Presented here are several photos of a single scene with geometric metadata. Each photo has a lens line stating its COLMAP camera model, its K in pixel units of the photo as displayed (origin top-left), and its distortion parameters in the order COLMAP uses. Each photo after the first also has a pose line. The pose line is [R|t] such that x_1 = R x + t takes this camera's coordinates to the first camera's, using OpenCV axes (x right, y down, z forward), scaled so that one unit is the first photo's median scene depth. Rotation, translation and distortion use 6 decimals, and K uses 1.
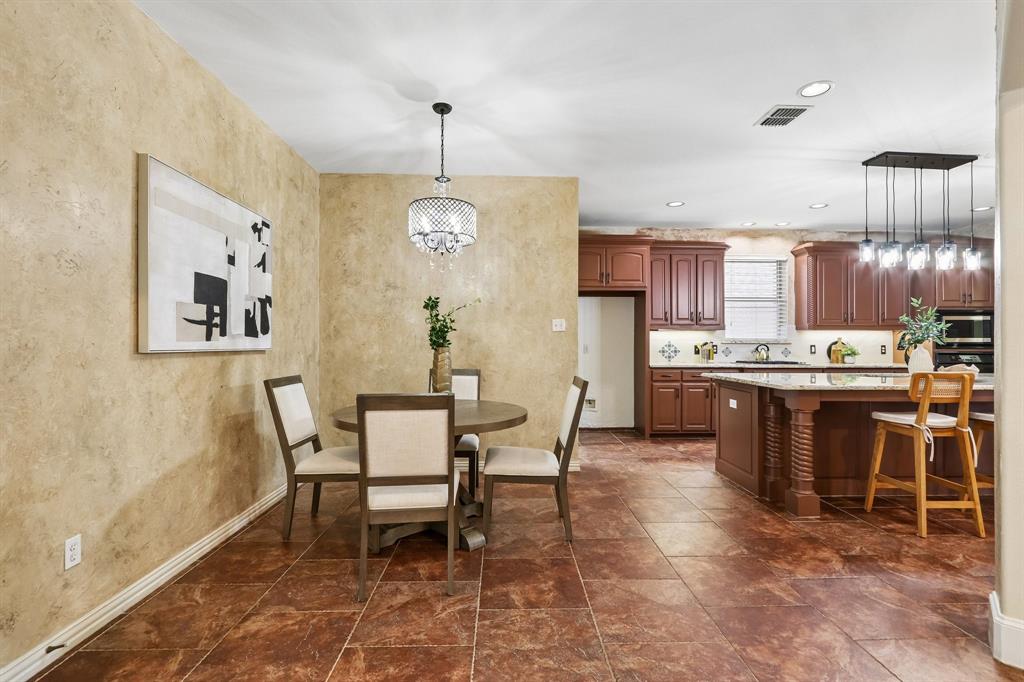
lens RADIAL K [[474.3, 0, 513.1], [0, 474.3, 340.2], [0, 0, 1]] dist [-0.003169, -0.000130]
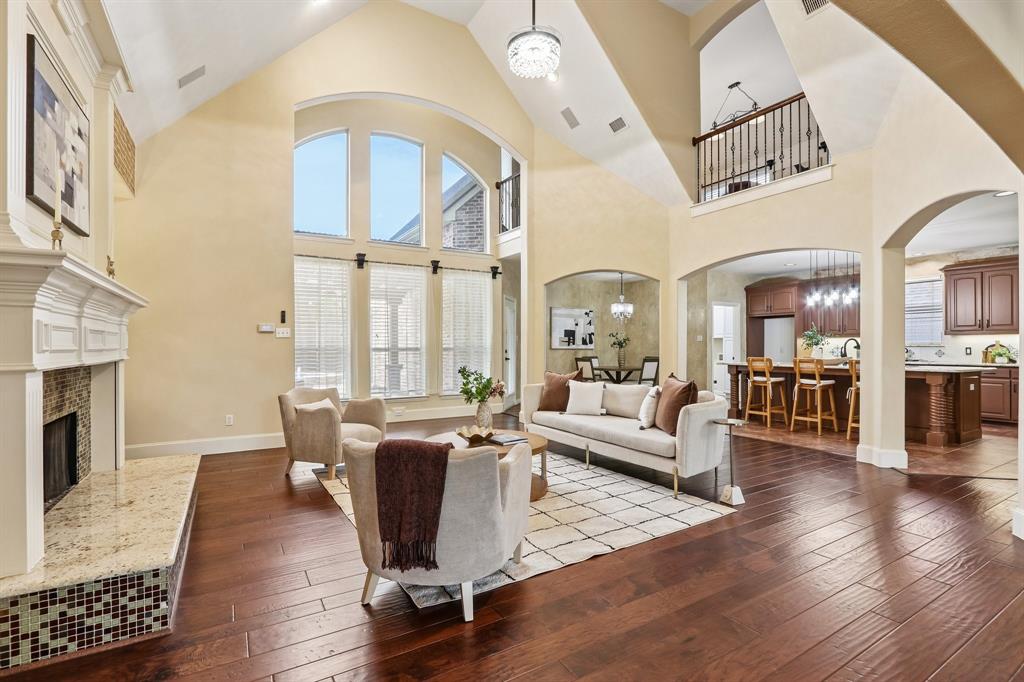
lens RADIAL K [[474.3, 0, 514.1], [0, 474.3, 346.1], [0, 0, 1]] dist [-0.003169, -0.000130]
pose [[0.495707, -0.007152, -0.868461, 2.249147], [0.003651, 0.999974, -0.006151, 0.020876], [0.868482, -0.000122, 0.495720, -1.201342]]
